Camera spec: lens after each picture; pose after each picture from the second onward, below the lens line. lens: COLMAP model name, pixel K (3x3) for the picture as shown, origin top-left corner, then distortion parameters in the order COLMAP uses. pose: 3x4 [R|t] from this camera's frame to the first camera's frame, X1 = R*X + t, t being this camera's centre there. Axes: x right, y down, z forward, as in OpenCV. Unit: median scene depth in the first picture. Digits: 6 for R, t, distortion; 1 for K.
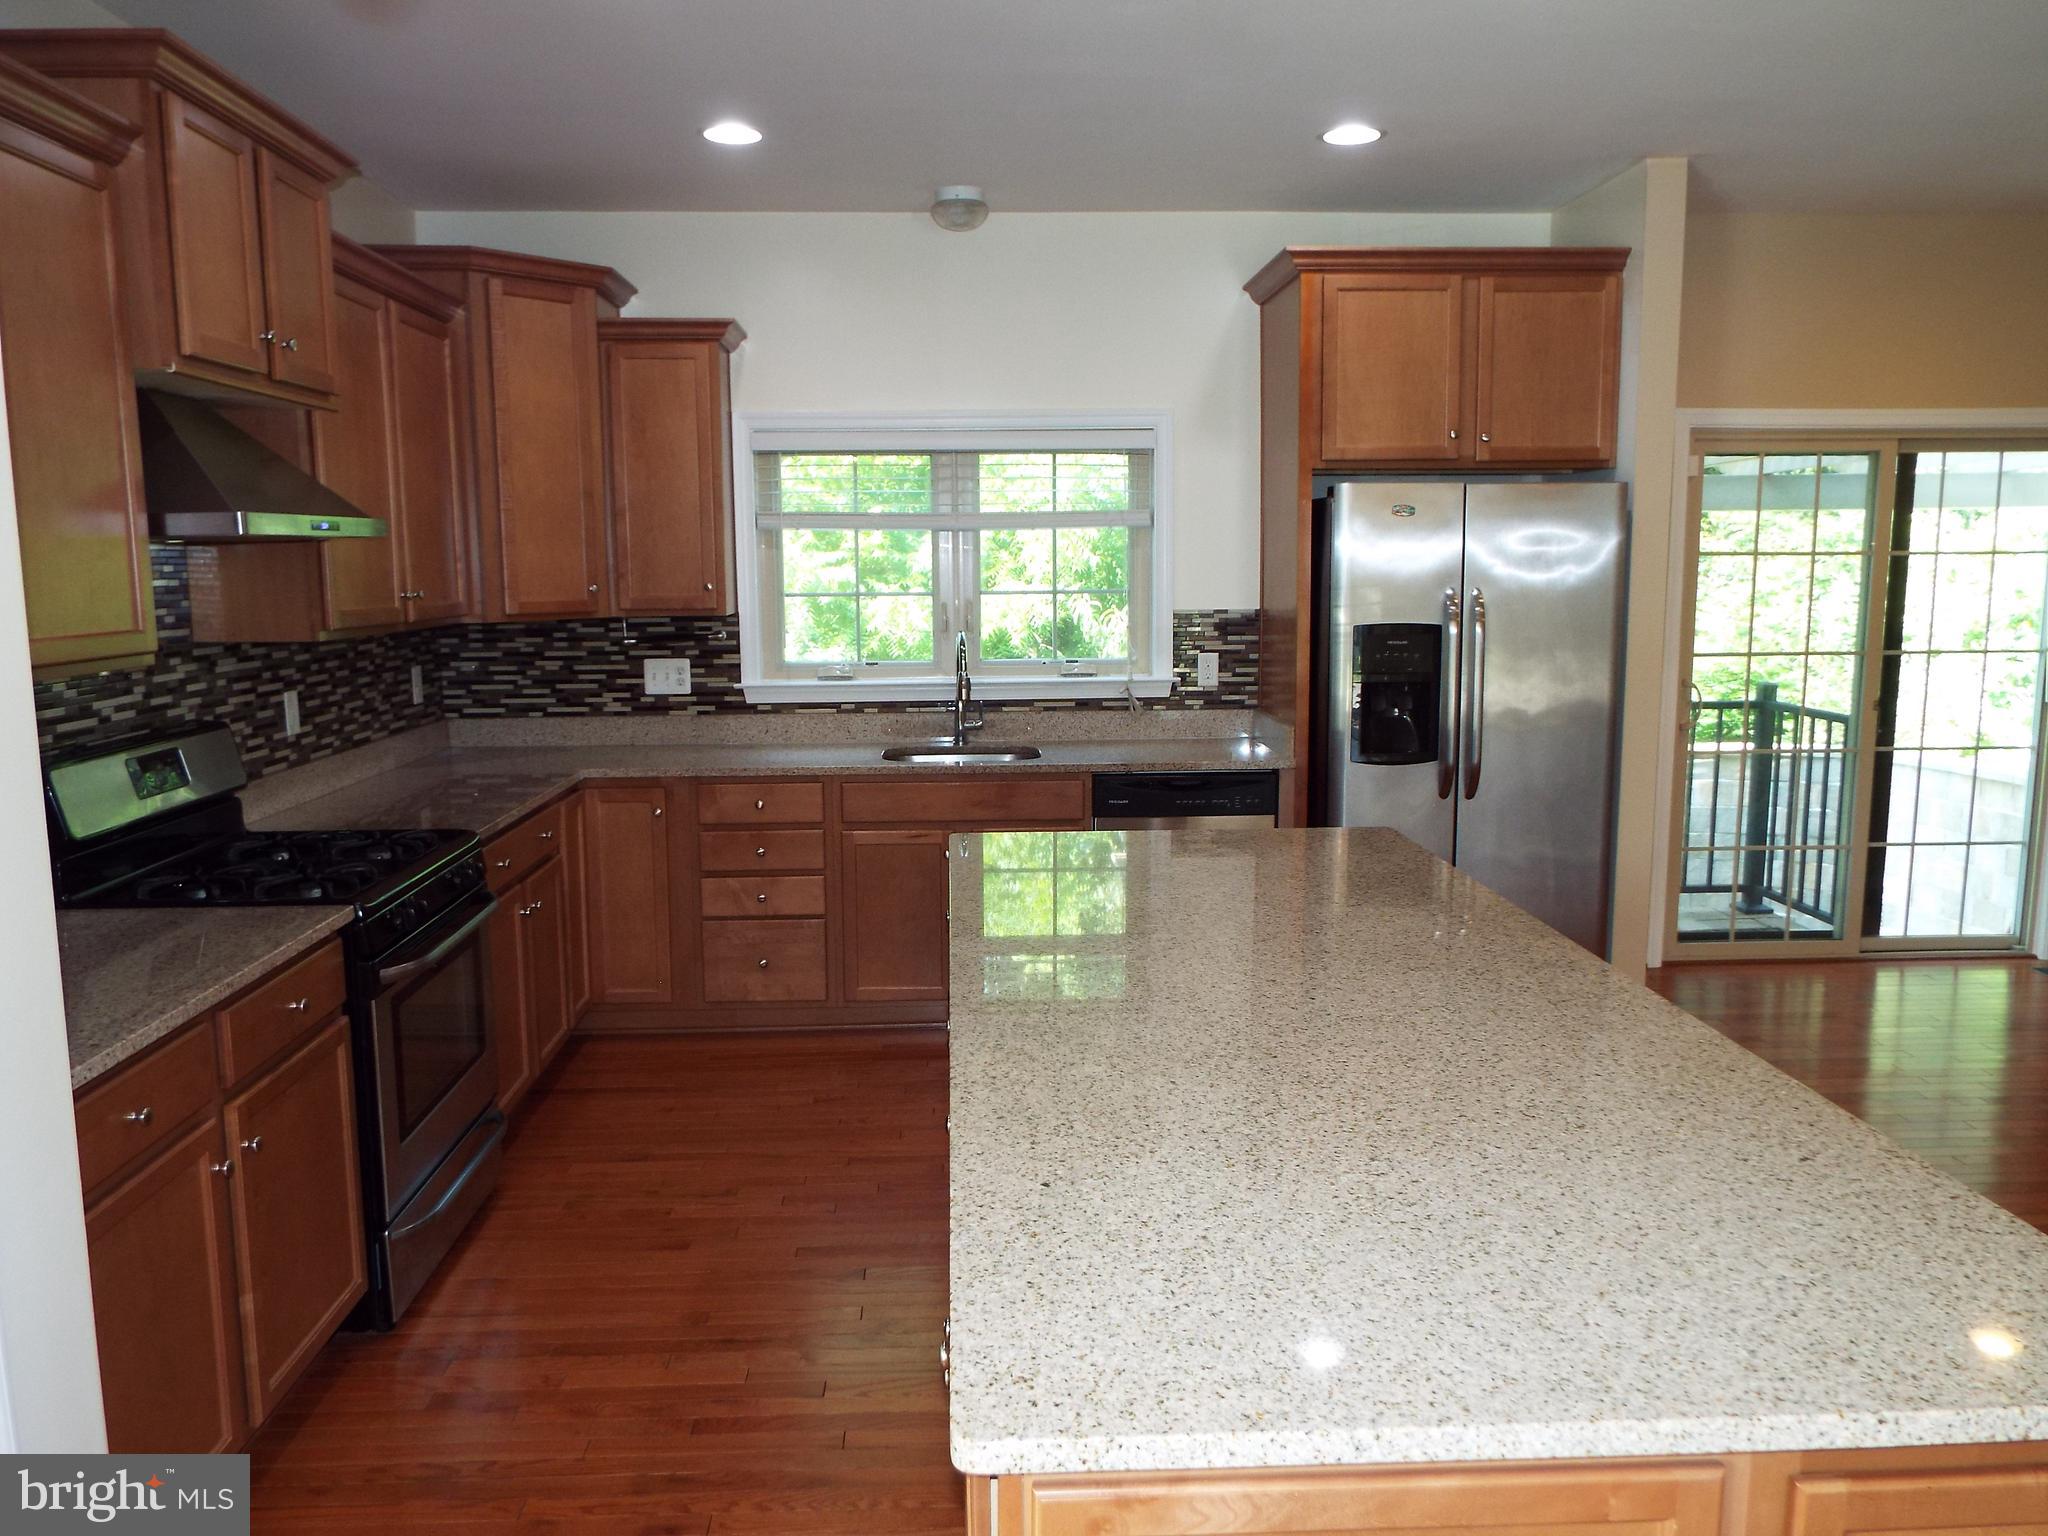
lens RADIAL K [[1503.9, 0, 1010.8], [0, 1503.9, 769.4], [0, 0, 1]] dist [-0.013288, 0.011060]
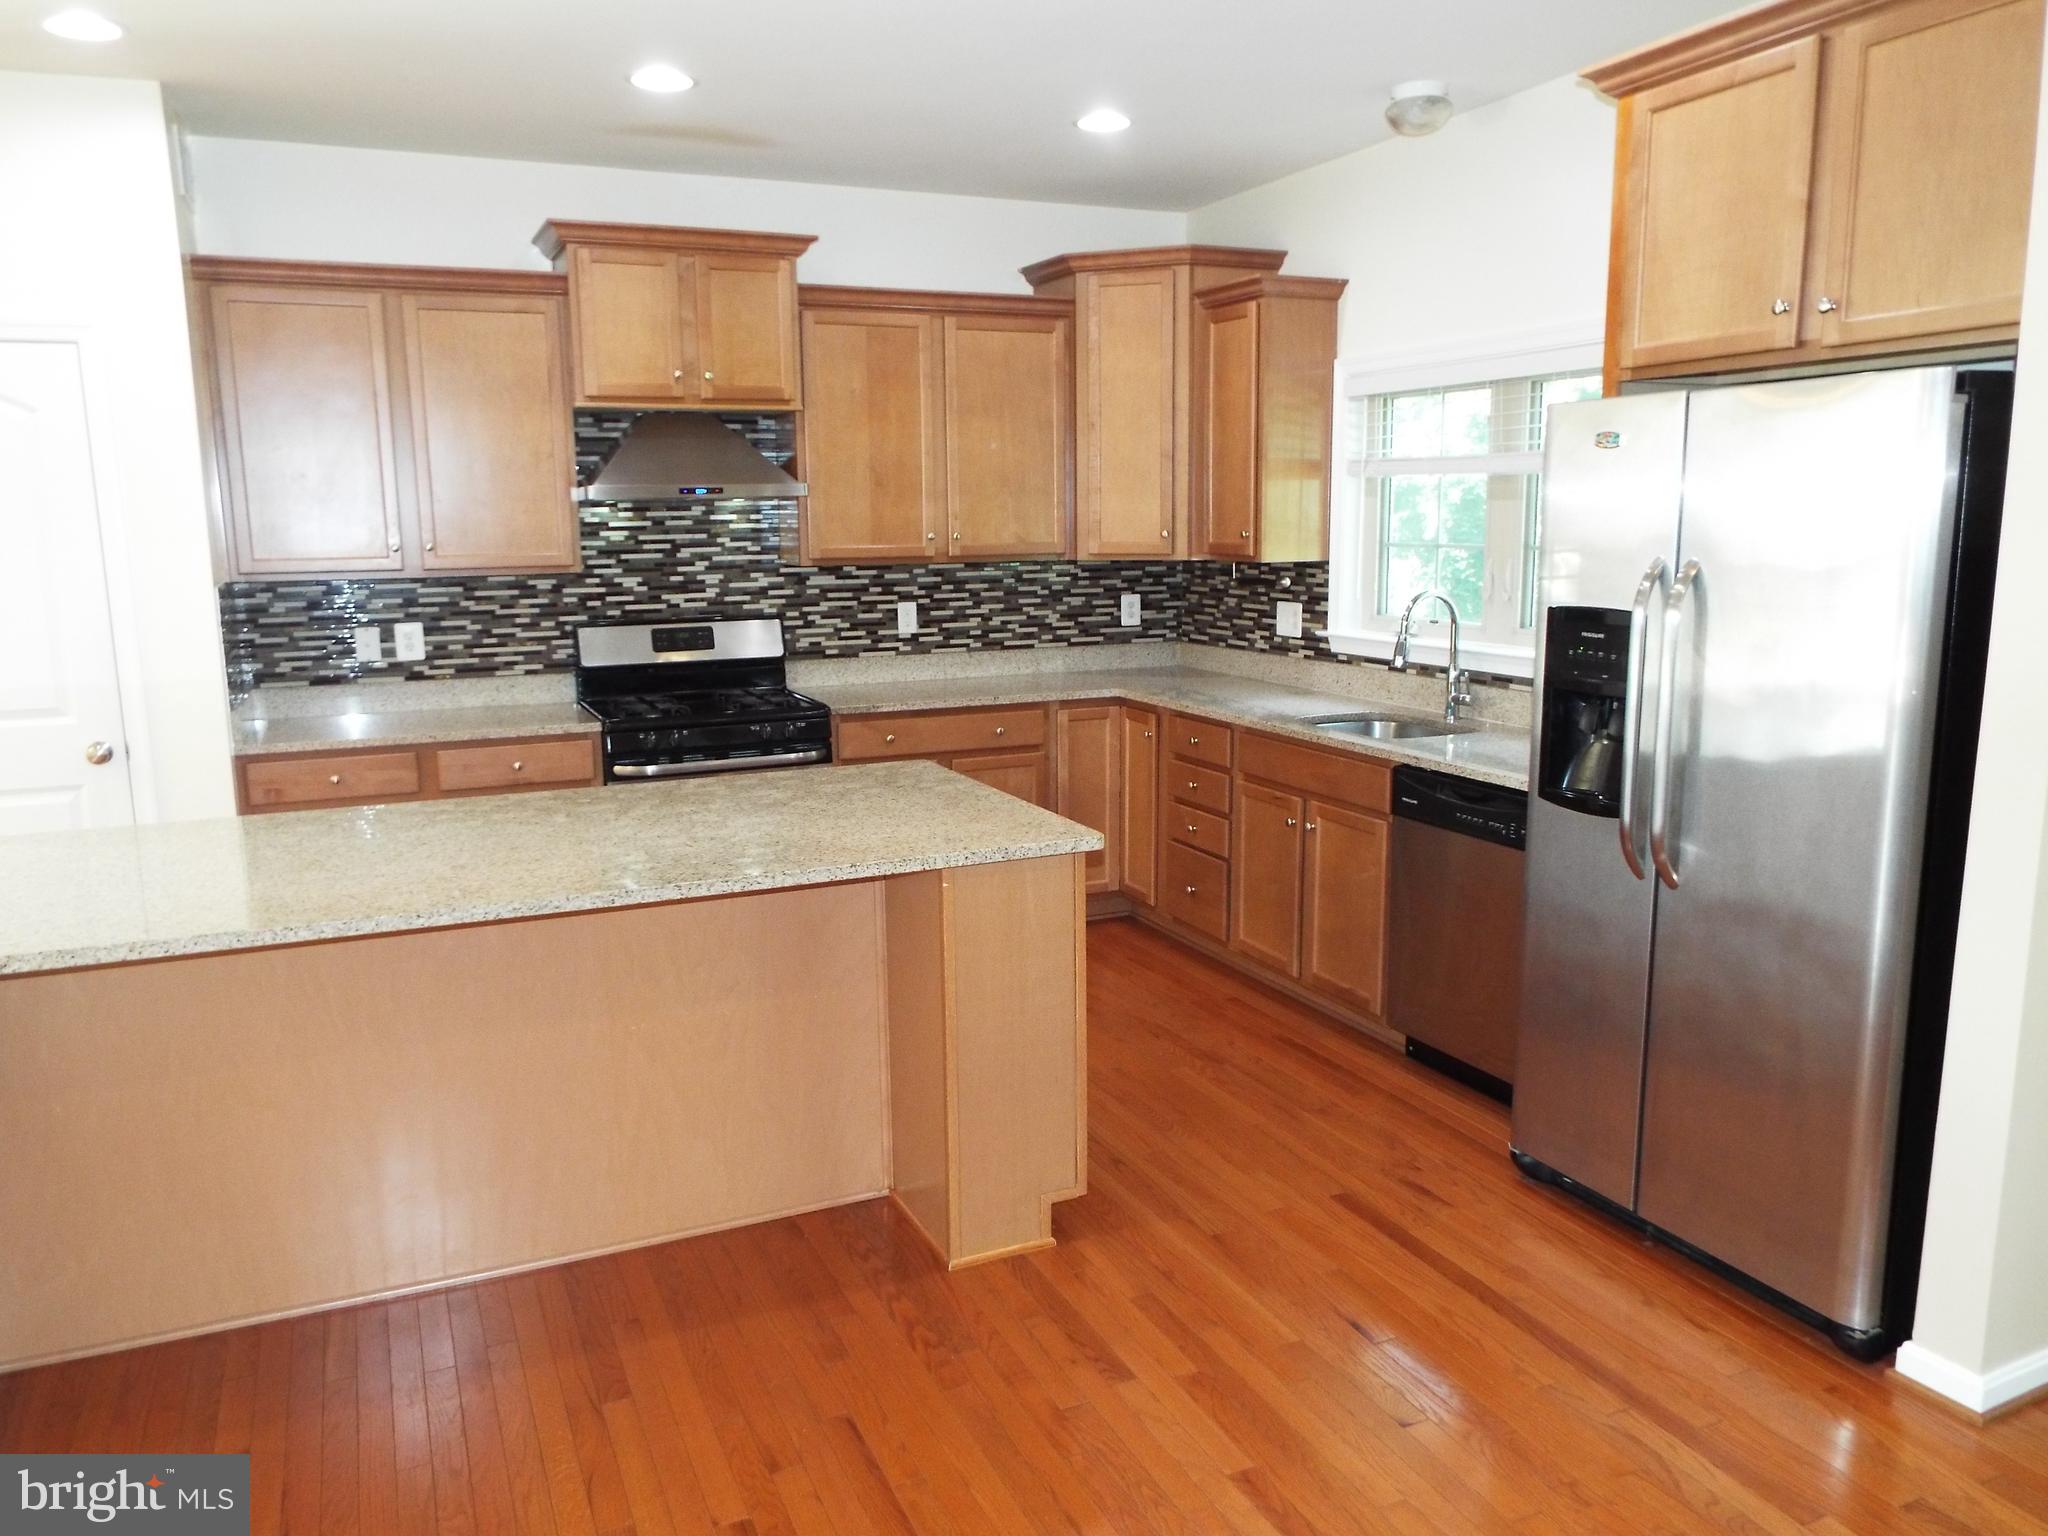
lens RADIAL K [[1503.9, 0, 1020.0], [0, 1503.9, 780.7], [0, 0, 1]] dist [-0.013288, 0.011060]
pose [[0.361625, 0.167548, -0.917145, 0.762859], [-0.121850, 0.983775, 0.131676, -0.073473], [0.924327, 0.064137, 0.376173, 0.484011]]
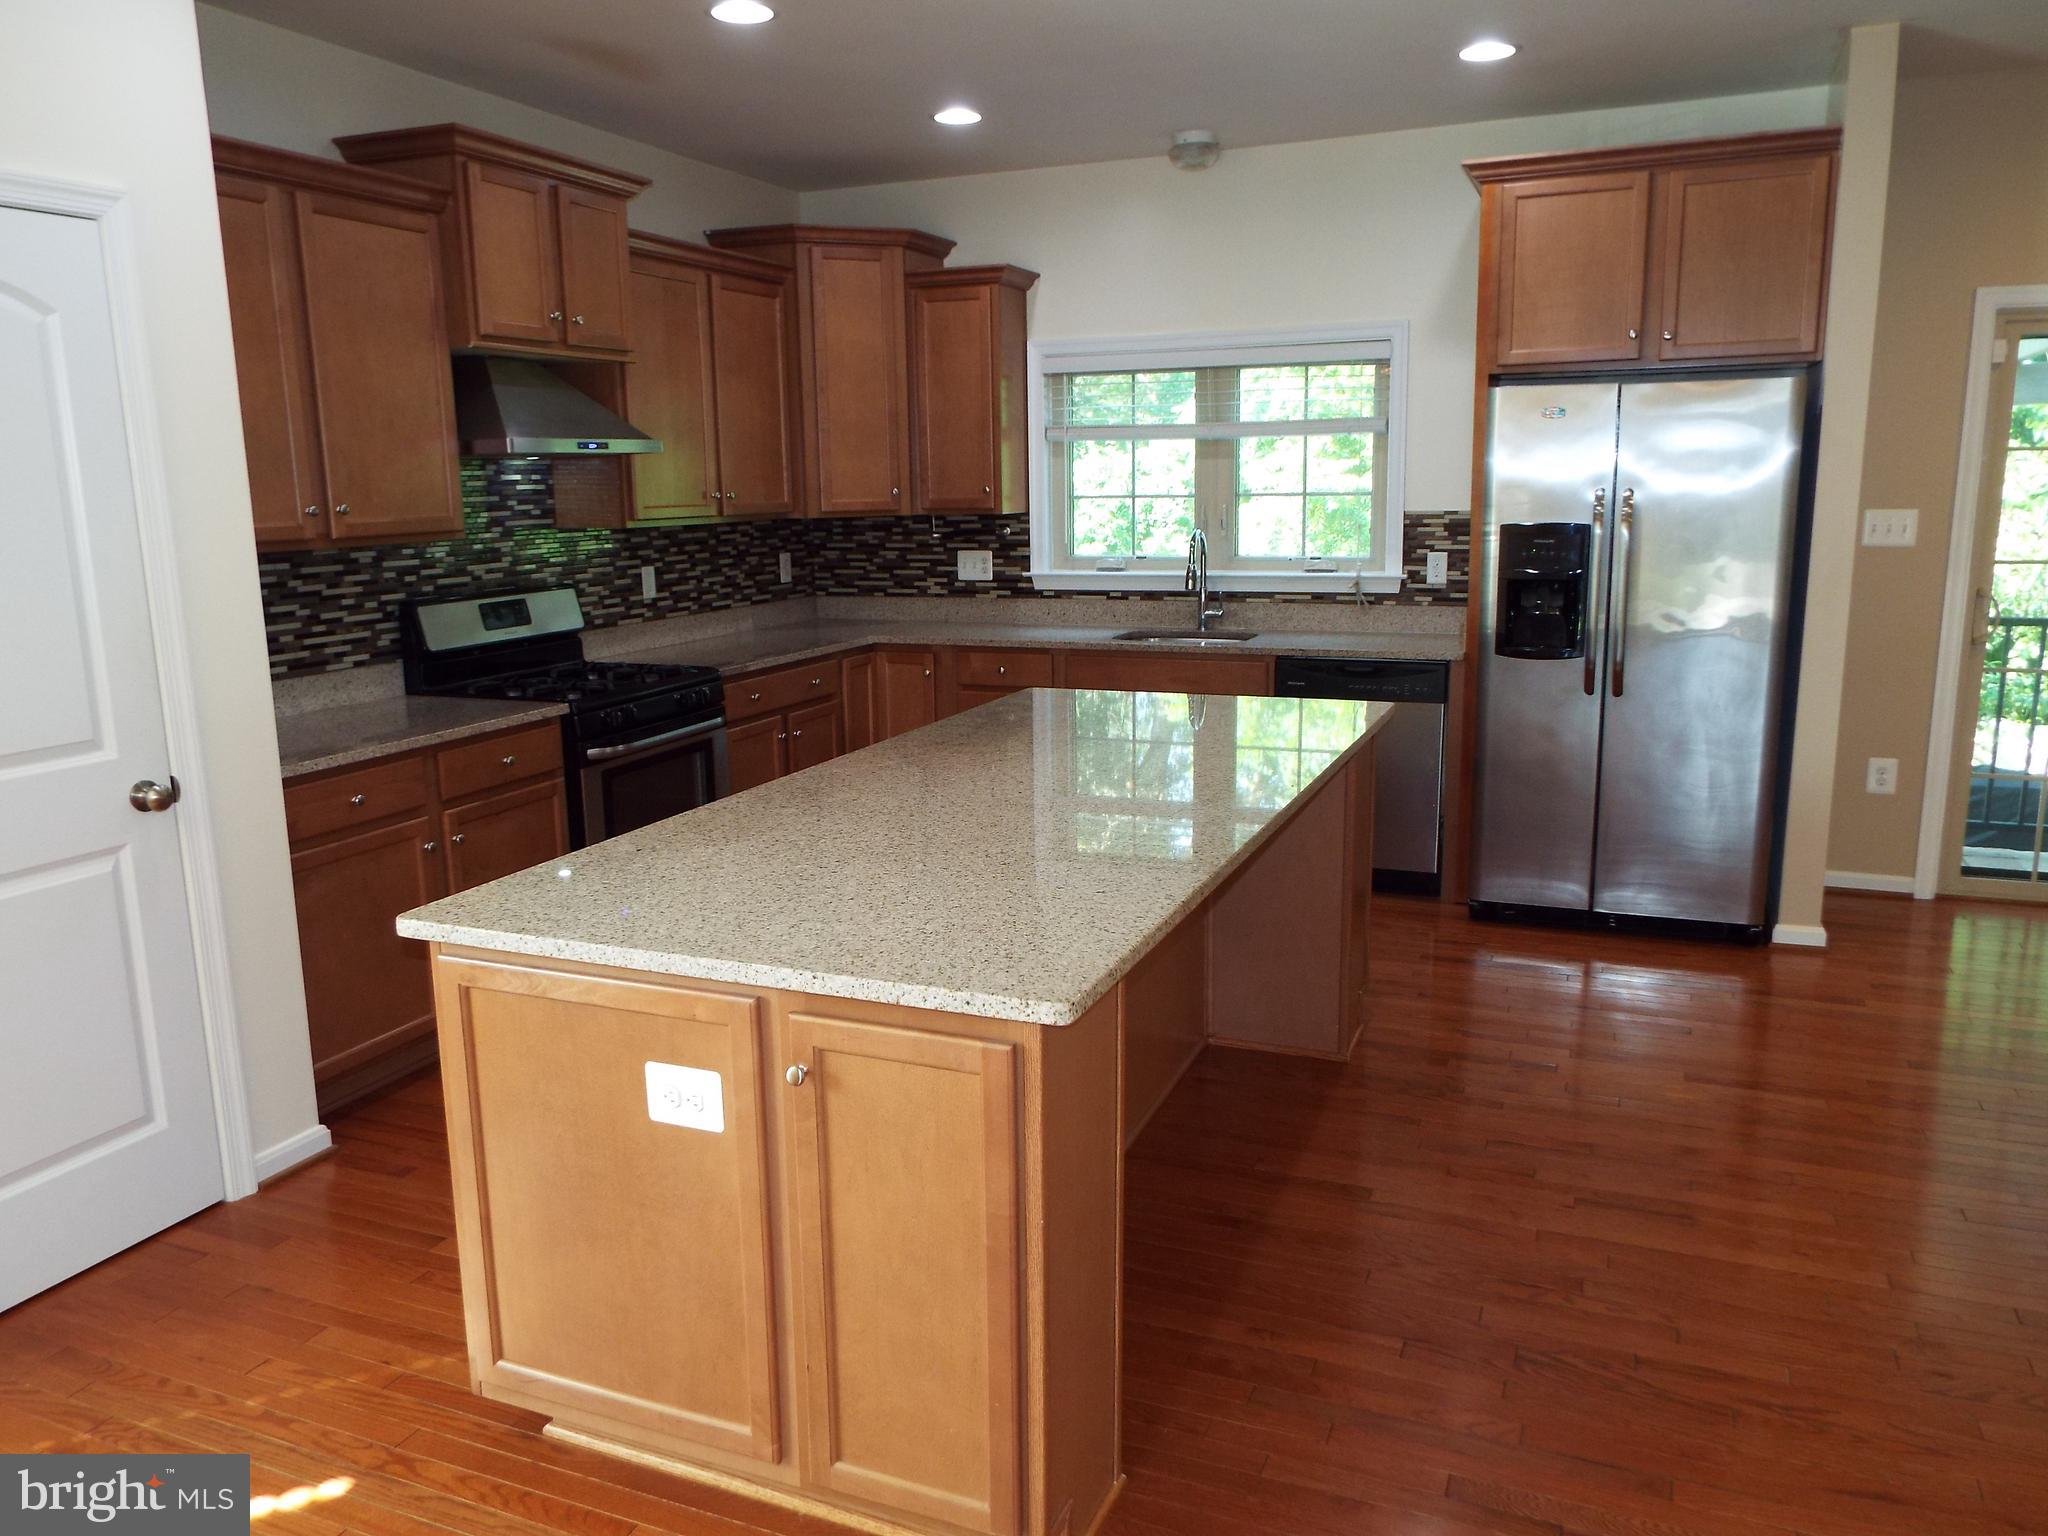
lens RADIAL K [[1503.9, 0, 1009.5], [0, 1503.9, 774.6], [0, 0, 1]] dist [-0.013288, 0.011060]
pose [[0.903438, 0.075380, -0.422041, 0.354967], [-0.049348, 0.996162, 0.072286, 0.018916], [0.425870, -0.044479, 0.903690, -0.099473]]
